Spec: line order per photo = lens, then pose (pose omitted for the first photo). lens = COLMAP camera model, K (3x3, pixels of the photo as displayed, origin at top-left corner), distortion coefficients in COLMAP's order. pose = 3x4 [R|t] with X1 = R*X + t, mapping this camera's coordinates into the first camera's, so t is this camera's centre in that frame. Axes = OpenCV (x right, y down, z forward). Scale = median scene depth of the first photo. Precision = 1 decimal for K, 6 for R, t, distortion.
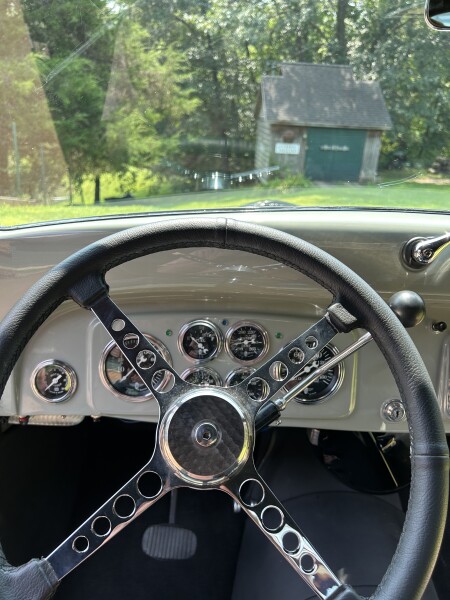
lens RADIAL K [[467.9, 0, 225.0], [0, 467.9, 300.0], [0, 0, 1]] dist [0.068517, -0.110393]
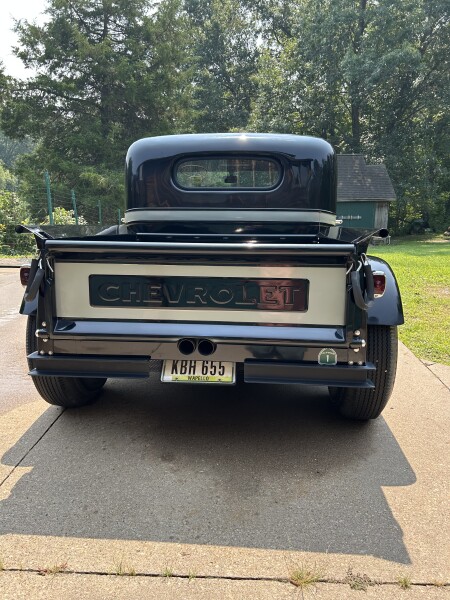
lens RADIAL K [[443.7, 0, 225.4], [0, 443.7, 310.9], [0, 0, 1]] dist [0.064528, -0.077850]
pose [[0.993192, -0.028996, -0.112819, 0.043020], [0.014292, 0.991539, -0.129022, 0.096444], [0.115606, 0.126532, 0.985203, -0.234303]]
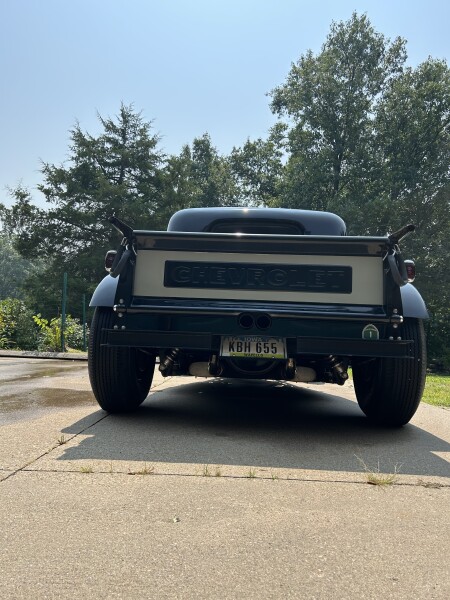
lens RADIAL K [[443.7, 0, 225.4], [0, 443.7, 310.9], [0, 0, 1]] dist [0.064528, -0.077850]
pose [[0.997543, -0.023338, -0.066057, 0.019981], [-0.006830, 0.905998, -0.423228, 0.148657], [0.069725, 0.422639, 0.903612, -0.241963]]
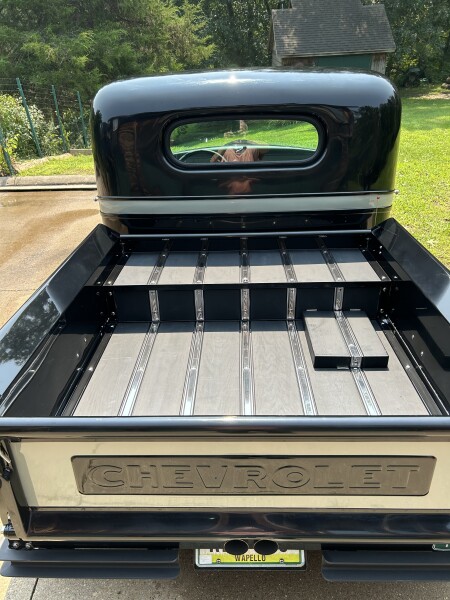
lens RADIAL K [[443.7, 0, 225.4], [0, 443.7, 310.9], [0, 0, 1]] dist [0.064528, -0.077850]
pose [[0.994956, -0.056594, -0.082821, 0.024746], [0.069730, 0.983747, 0.165469, 0.033072], [0.072110, -0.170409, 0.982731, -0.184457]]
